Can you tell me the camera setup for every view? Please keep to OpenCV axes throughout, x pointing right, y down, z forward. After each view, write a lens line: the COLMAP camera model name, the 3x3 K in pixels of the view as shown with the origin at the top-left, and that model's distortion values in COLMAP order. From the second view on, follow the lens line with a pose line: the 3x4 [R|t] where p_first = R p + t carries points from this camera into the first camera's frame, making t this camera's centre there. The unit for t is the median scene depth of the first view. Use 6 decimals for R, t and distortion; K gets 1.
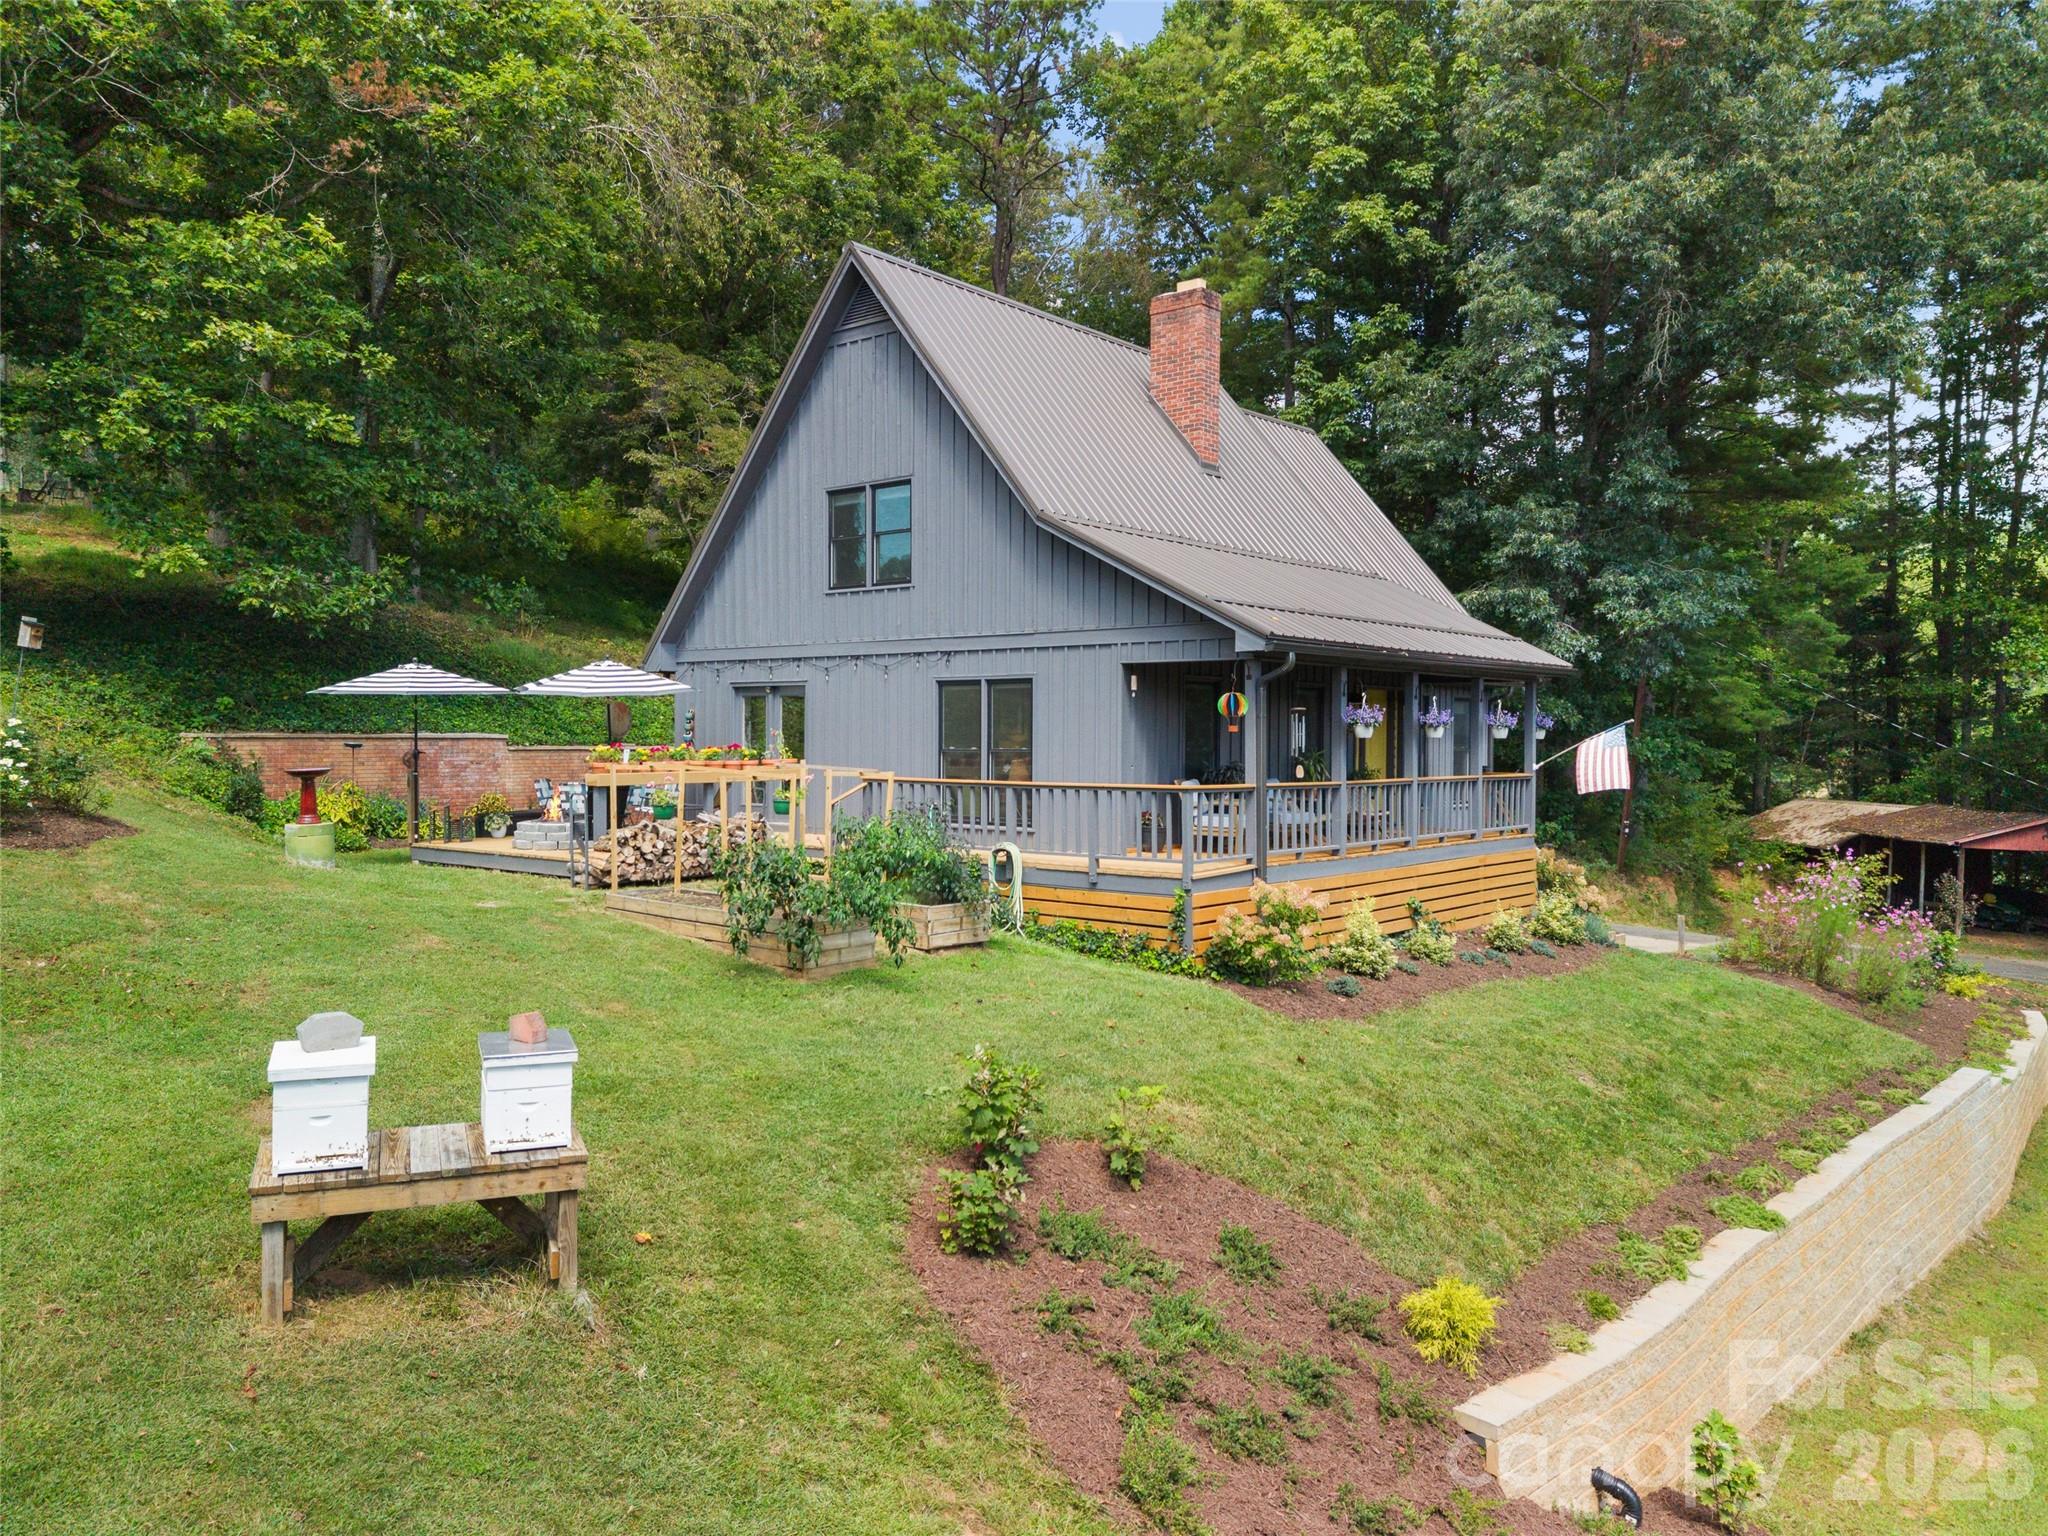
lens RADIAL K [[1454.5, 0, 1024.0], [0, 1454.5, 768.0], [0, 0, 1]] dist [0.000099, 0.000956]
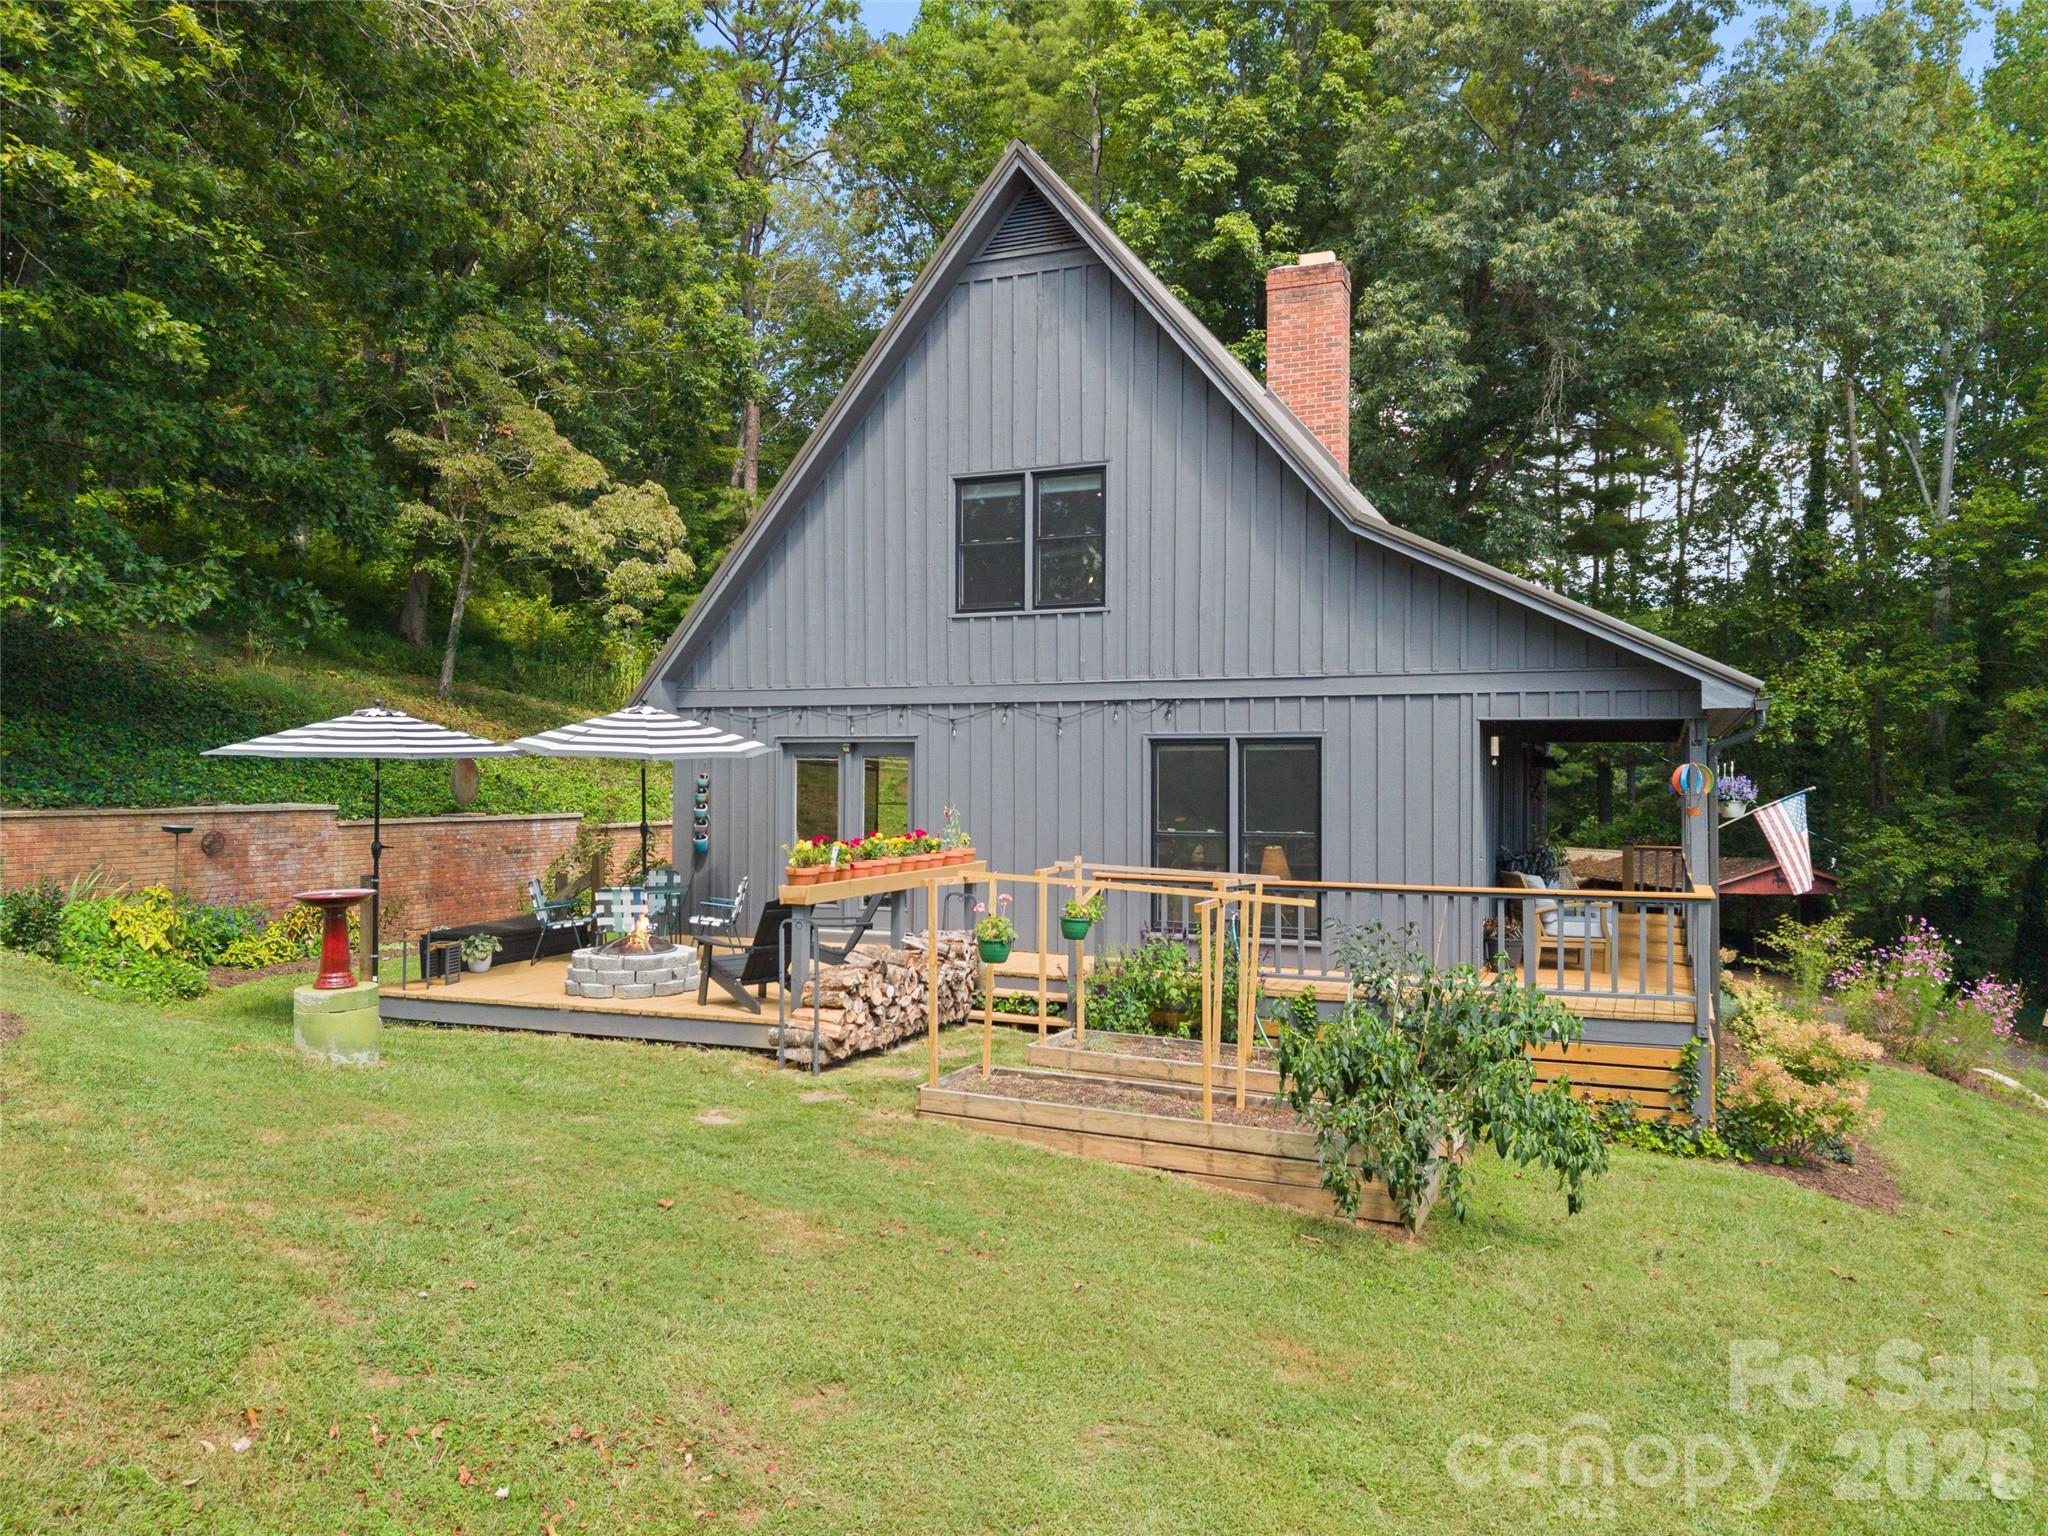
lens RADIAL K [[1462.5, 0, 1024.0], [0, 1462.5, 774.8], [0, 0, 1]] dist [-0.004043, 0.000106]
pose [[0.956811, -0.002227, 0.290702, -0.287118], [0.009184, 0.999703, -0.022572, -0.021829], [-0.290565, 0.024267, 0.956547, 0.262260]]
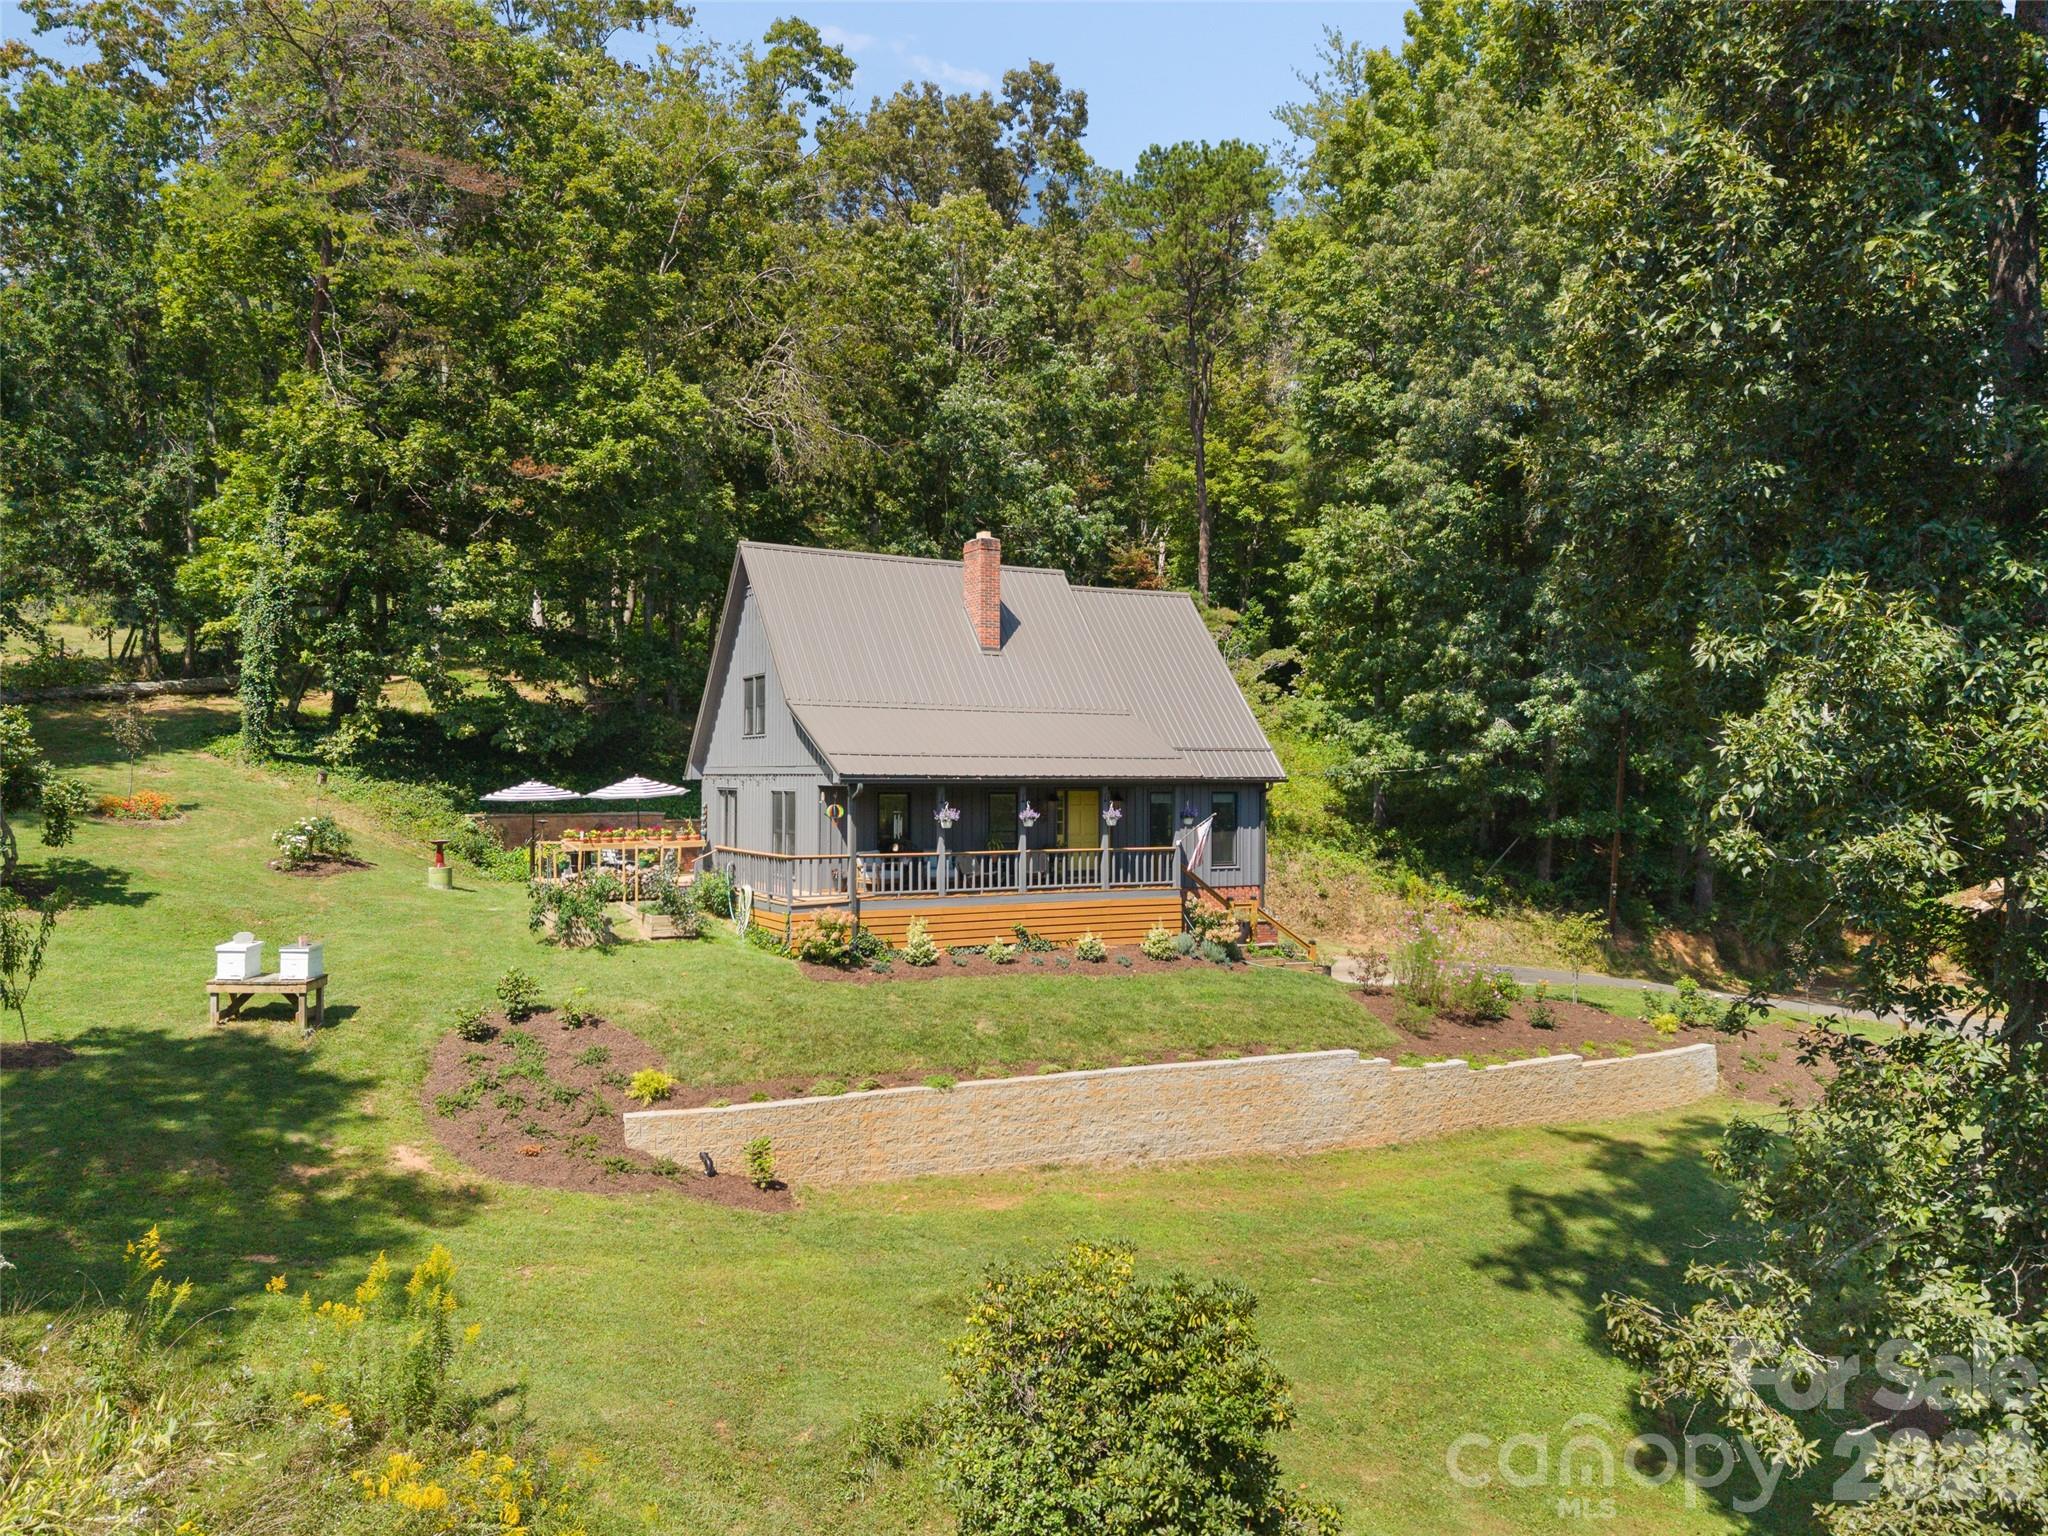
lens RADIAL K [[1454.5, 0, 1024.0], [0, 1454.5, 768.0], [0, 0, 1]] dist [0.000099, 0.000956]
pose [[0.924494, -0.011840, -0.381014, 0.760233], [-0.003514, 0.999210, -0.039578, -0.017437], [0.381181, 0.037929, 0.923722, -0.411108]]
